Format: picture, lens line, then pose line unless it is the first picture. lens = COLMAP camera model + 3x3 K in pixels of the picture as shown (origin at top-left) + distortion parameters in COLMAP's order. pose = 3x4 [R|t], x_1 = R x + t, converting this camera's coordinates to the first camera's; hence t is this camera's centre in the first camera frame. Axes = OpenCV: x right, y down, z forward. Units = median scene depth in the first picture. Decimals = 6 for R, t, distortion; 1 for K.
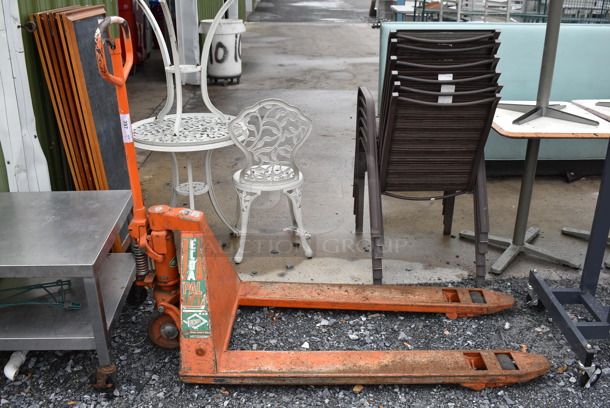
lens RADIAL K [[606.9, 0, 305.0], [0, 606.9, 204.0], [0, 0, 1]] dist [-0.069578, 0.000000]
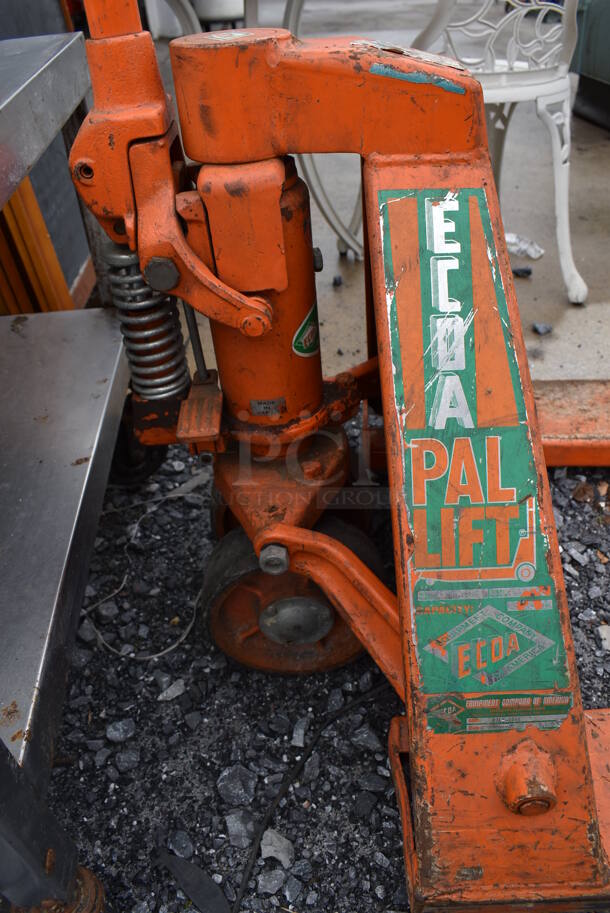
lens RADIAL K [[710.7, 0, 307.0], [0, 710.7, 455.9], [0, 0, 1]] dist [-0.100306, 0.014803]
pose [[0.998878, -0.046955, -0.006175, -0.223454], [0.046831, 0.959892, 0.276432, 0.071272], [-0.007052, -0.276411, 0.961014, 0.771108]]
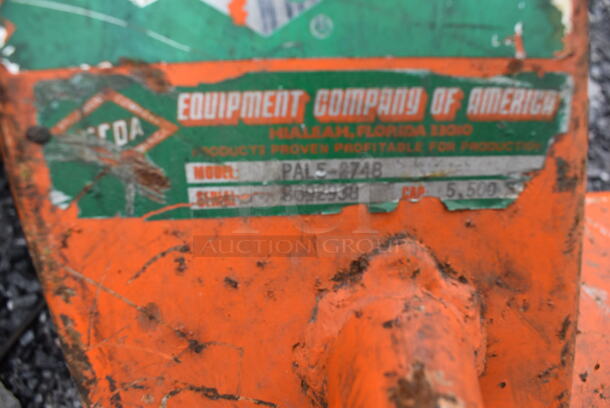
lens RADIAL K [[474.8, 0, 301.4], [0, 474.8, 201.4], [0, 0, 1]] dist [-0.100306, 0.014803]
pose [[0.997933, -0.049786, 0.040643, -0.175724], [0.020203, 0.843342, 0.536998, 0.182230], [-0.061011, -0.535066, 0.842604, 0.906826]]
